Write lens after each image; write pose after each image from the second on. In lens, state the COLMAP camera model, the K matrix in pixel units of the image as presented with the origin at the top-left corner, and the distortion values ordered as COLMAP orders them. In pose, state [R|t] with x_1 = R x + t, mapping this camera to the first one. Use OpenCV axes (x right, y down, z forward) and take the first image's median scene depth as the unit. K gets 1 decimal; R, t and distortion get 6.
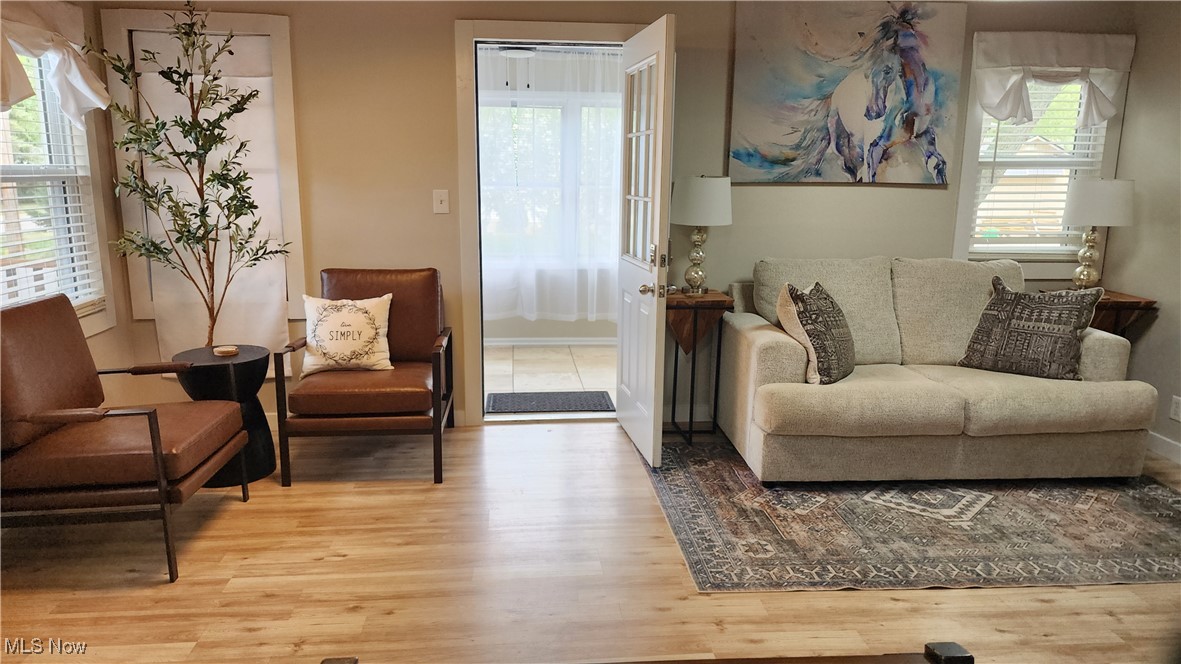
lens RADIAL K [[781.3, 0, 590.5], [0, 781.3, 338.8], [0, 0, 1]] dist [0.098528, -0.109645]
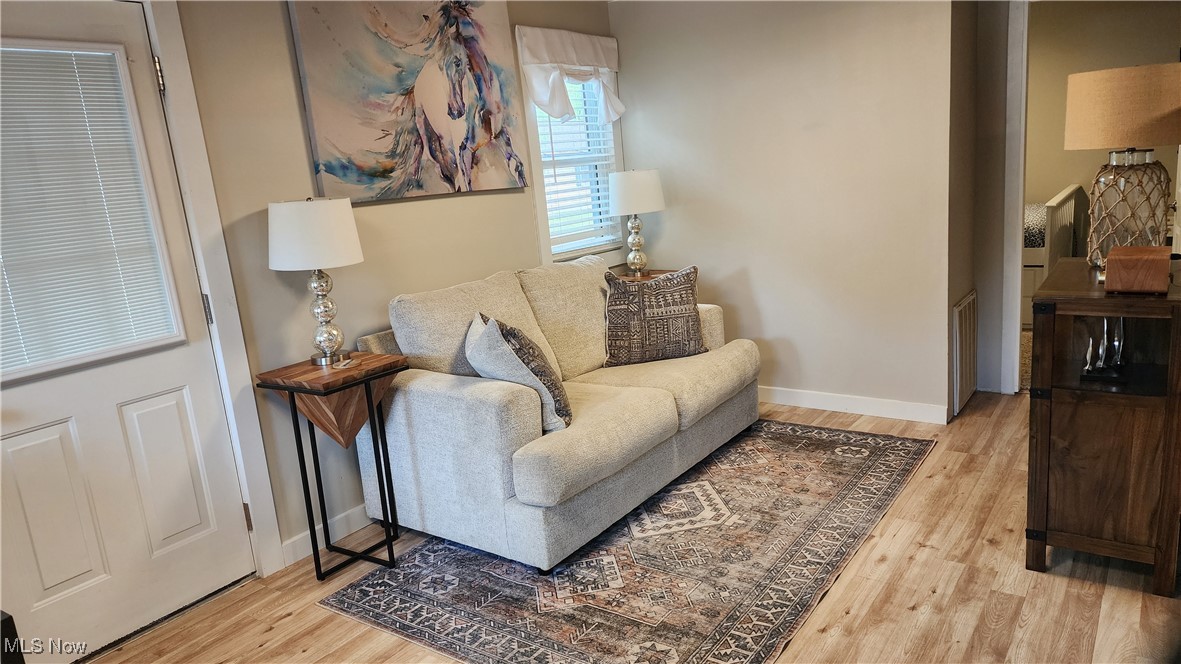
lens RADIAL K [[781.3, 0, 590.5], [0, 781.3, 338.8], [0, 0, 1]] dist [0.098528, -0.109645]
pose [[0.655118, -0.227692, 0.720401, -0.225006], [0.248708, 0.965356, 0.078942, -0.077771], [-0.713418, 0.127453, 0.689051, 0.339556]]
